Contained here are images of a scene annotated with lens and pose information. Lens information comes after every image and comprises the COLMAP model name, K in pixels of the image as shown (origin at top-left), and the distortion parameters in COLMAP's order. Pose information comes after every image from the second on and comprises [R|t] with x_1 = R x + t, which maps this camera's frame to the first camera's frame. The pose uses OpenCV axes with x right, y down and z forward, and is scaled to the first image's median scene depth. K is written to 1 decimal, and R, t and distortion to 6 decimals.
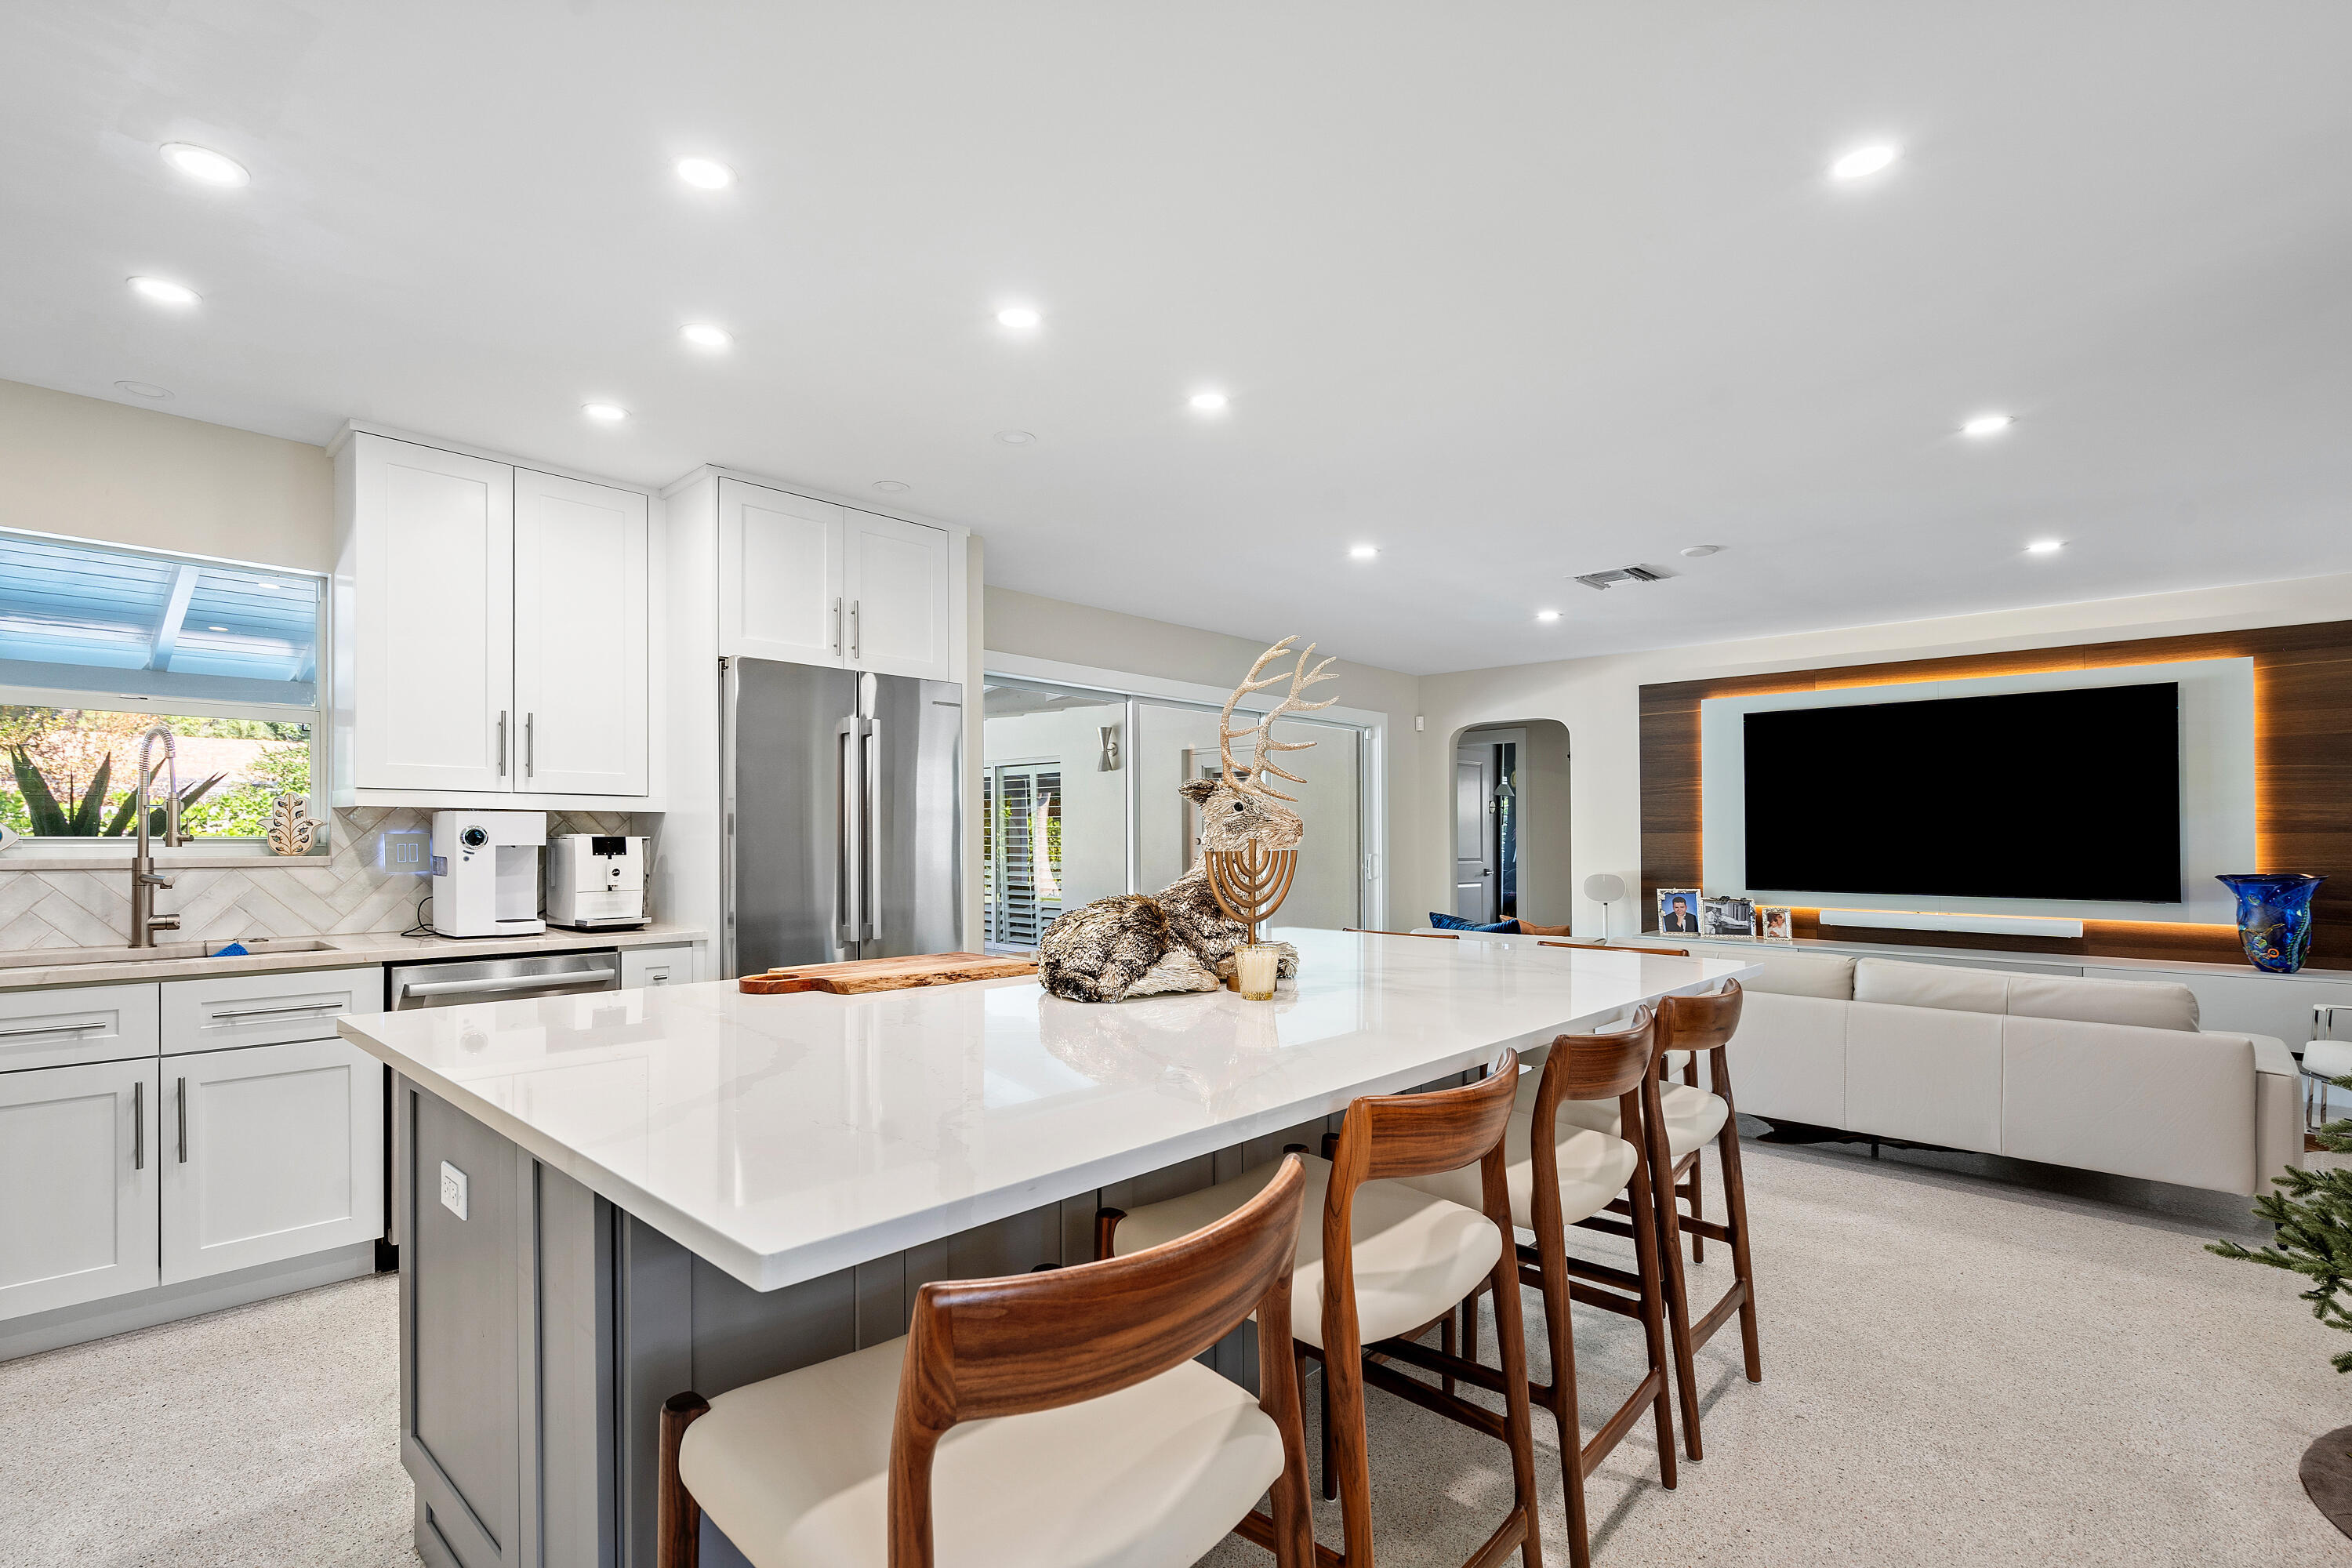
lens RADIAL K [[1096.0, 0, 1160.8], [0, 1096.0, 812.4], [0, 0, 1]] dist [-0.000674, 0.000788]
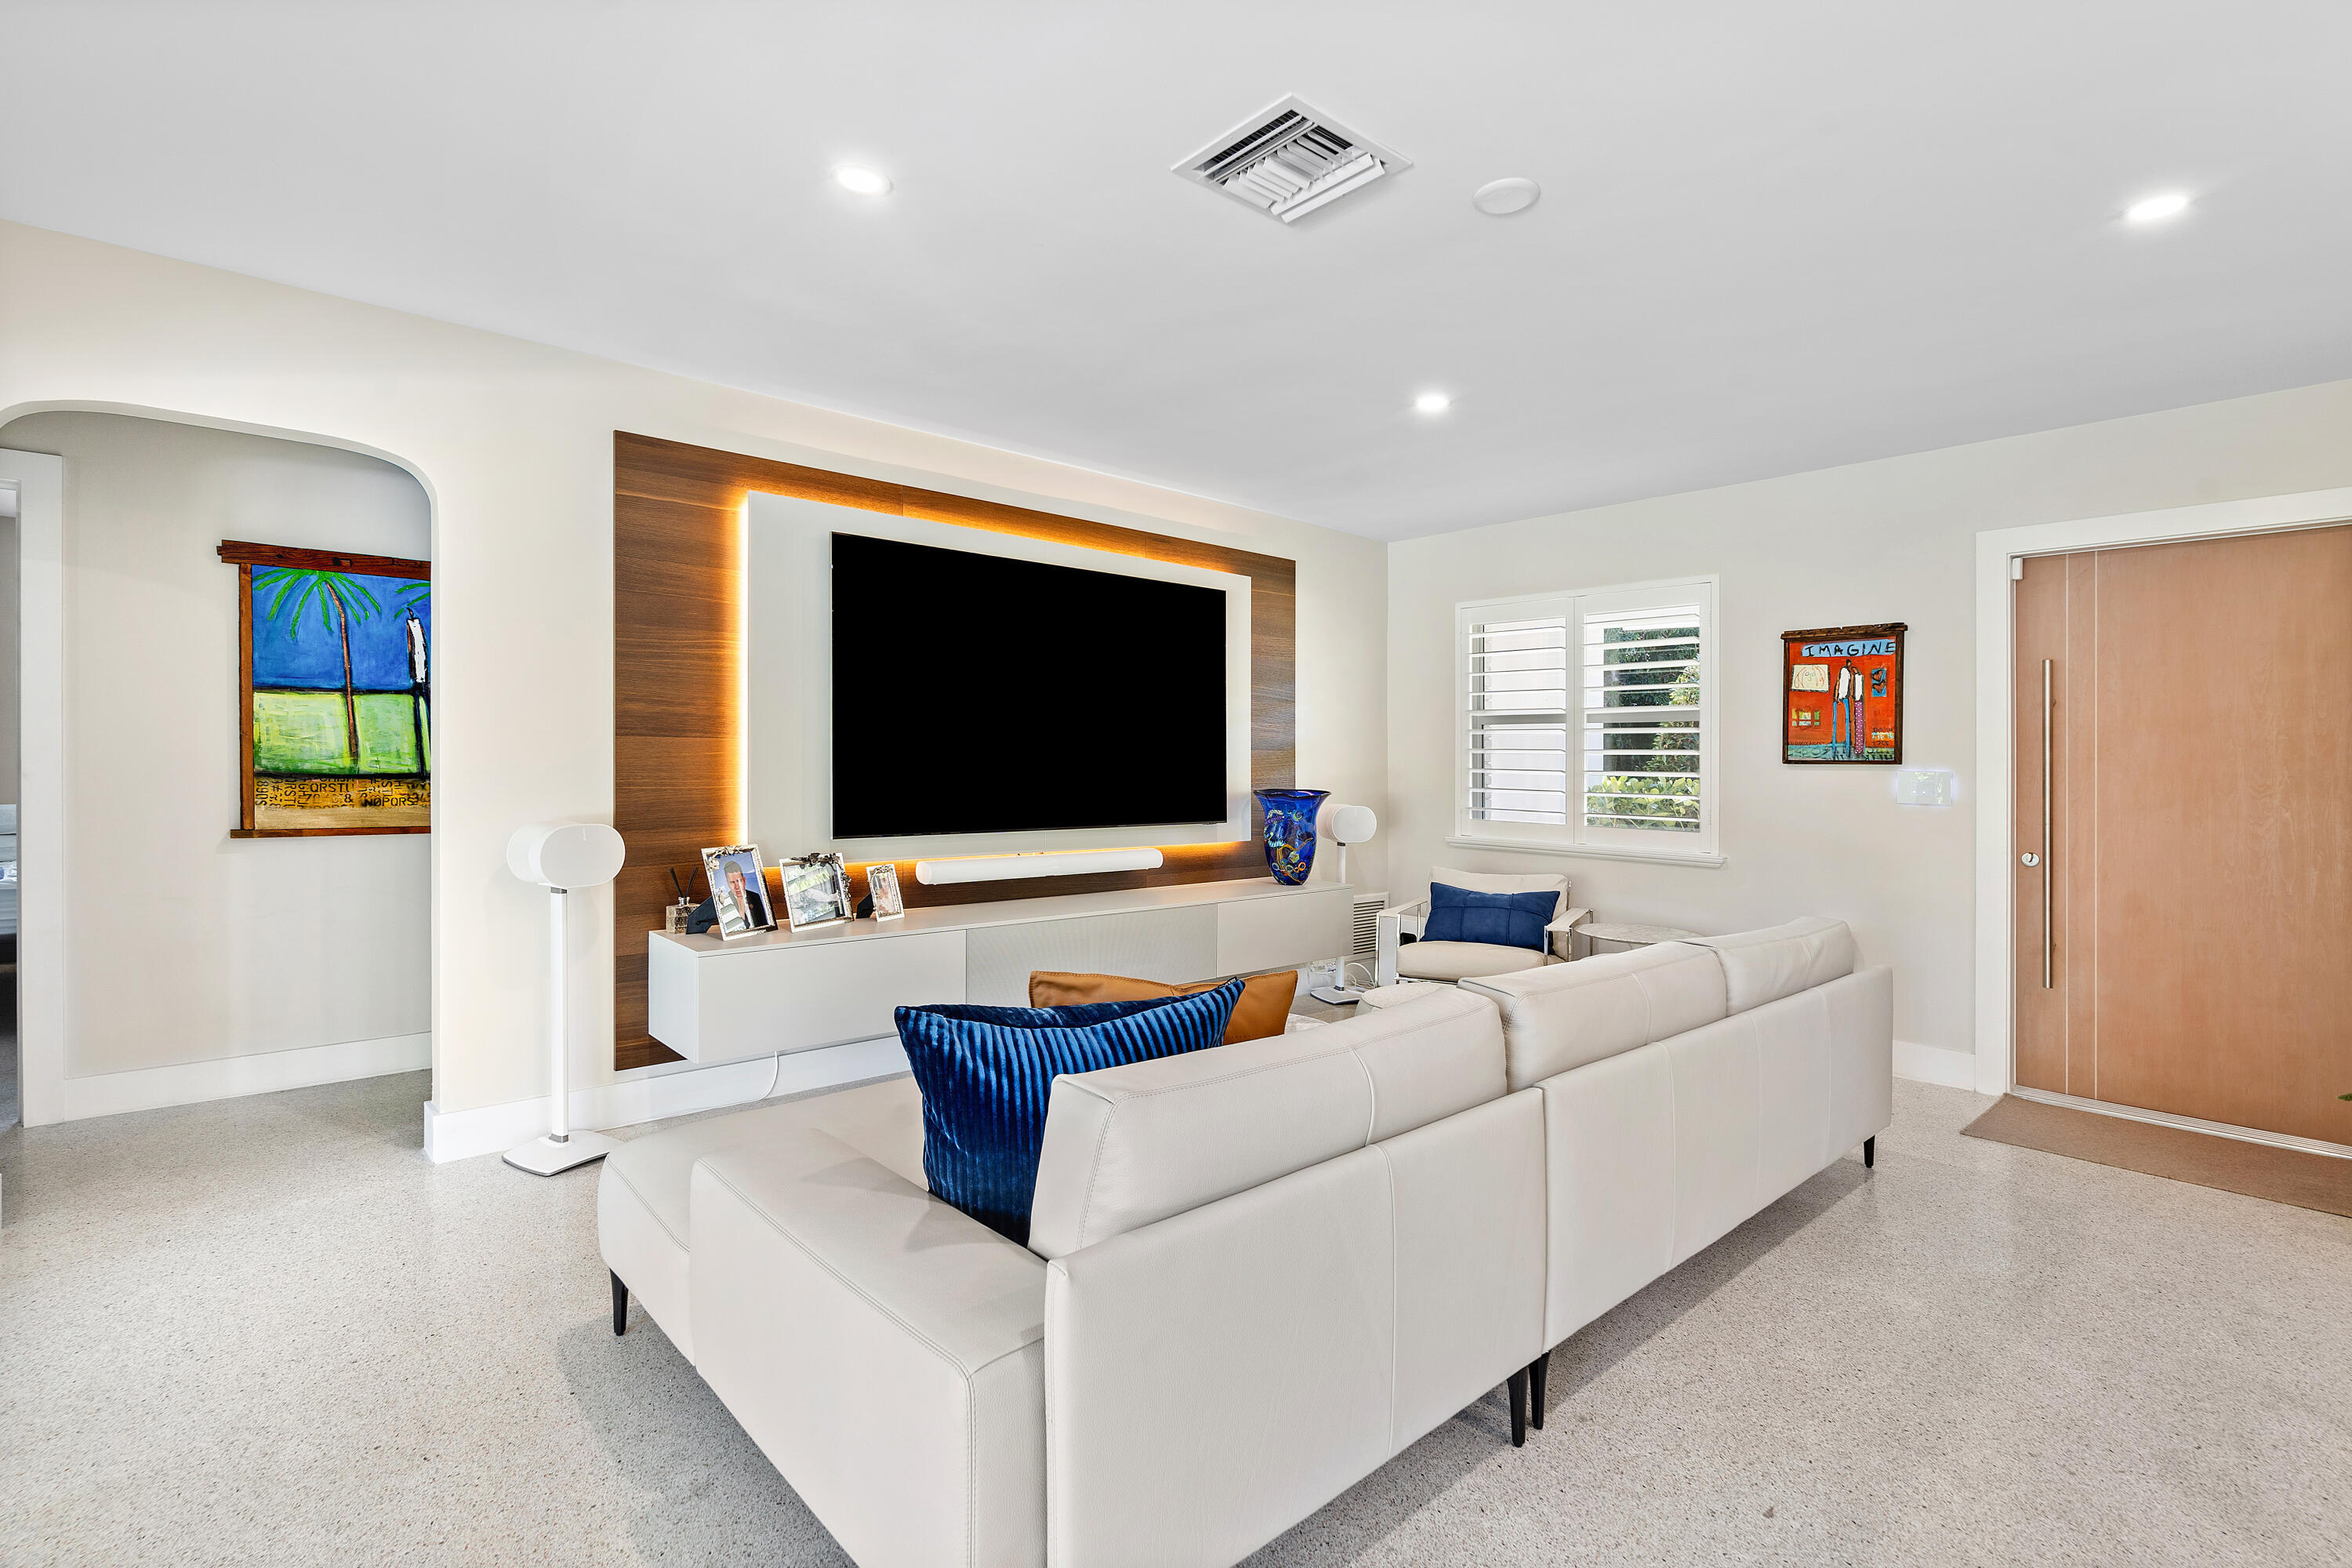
lens RADIAL K [[1109.9, 0, 1187.9], [0, 1109.9, 752.5], [0, 0, 1]] dist [0.000433, 0.000055]
pose [[0.072855, 0.005341, 0.997328, -0.030903], [-0.034260, 0.999409, -0.002849, 0.020292], [-0.996754, -0.033961, 0.072995, 0.769068]]
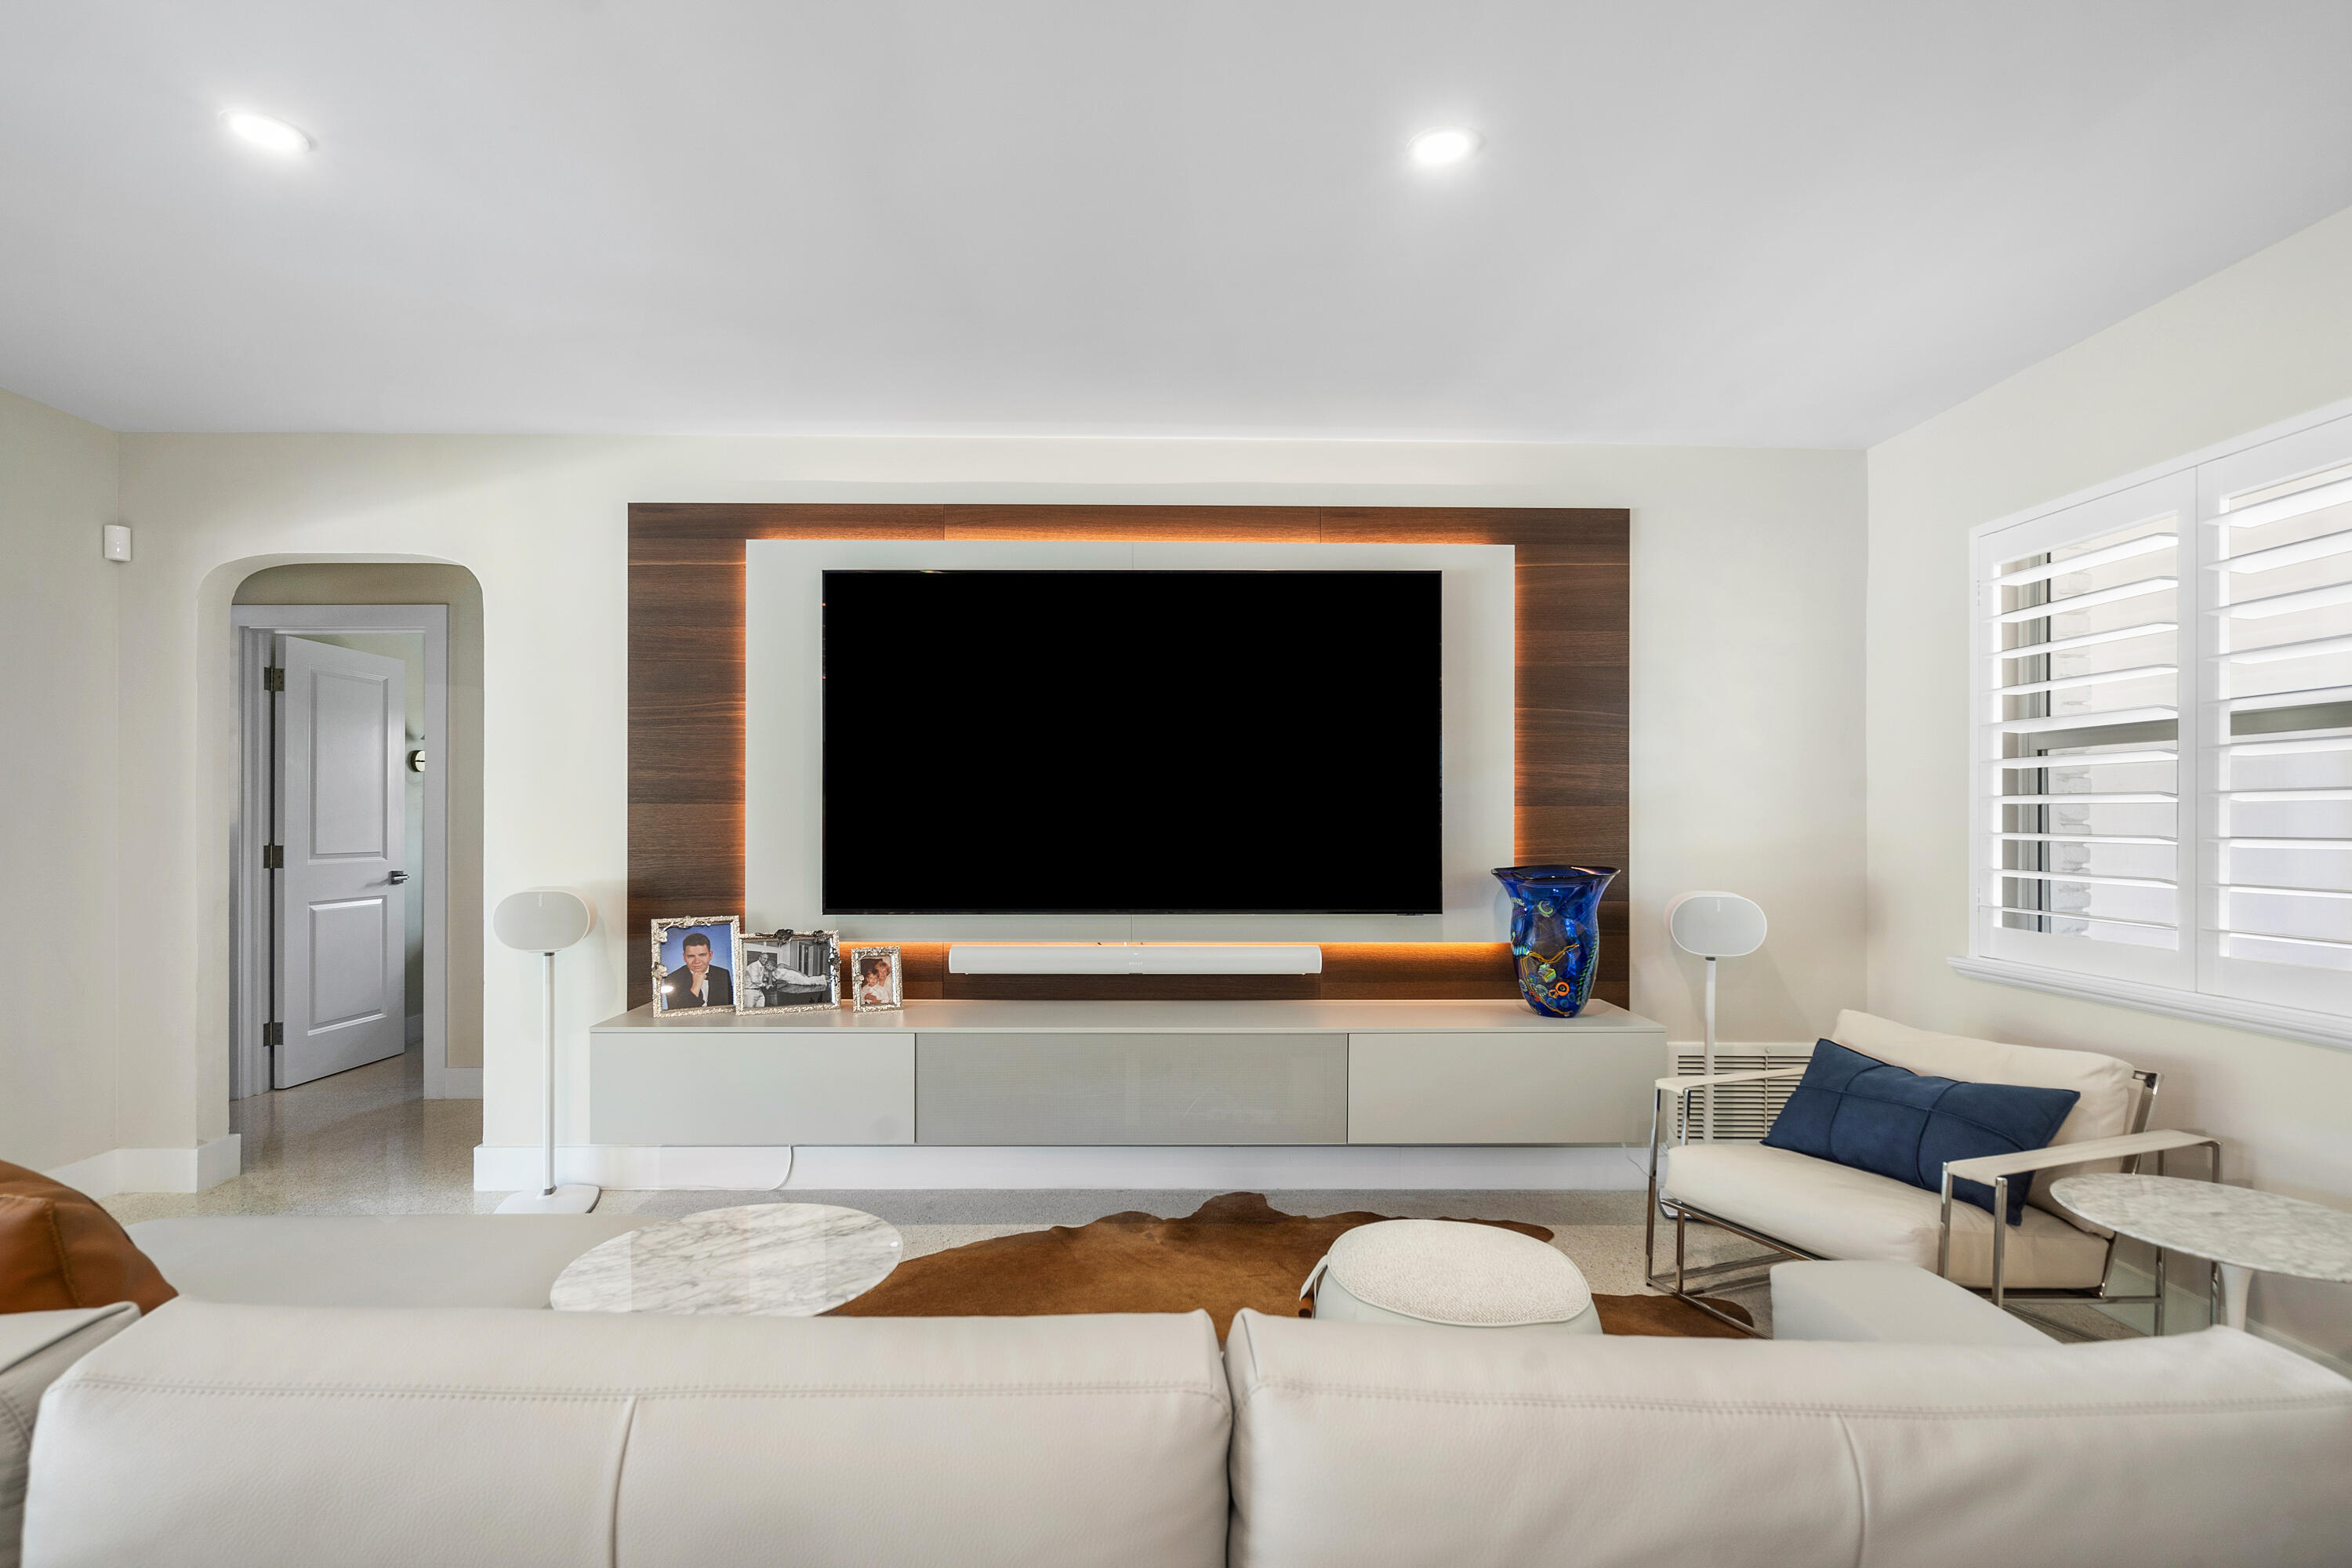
lens RADIAL K [[1096.0, 0, 1160.8], [0, 1096.0, 812.4], [0, 0, 1]] dist [-0.000674, 0.000788]
pose [[0.714804, 0.001557, 0.699323, 0.287576], [-0.015381, 0.999791, 0.013496, 0.013476], [-0.699155, -0.020403, 0.714679, 0.522605]]
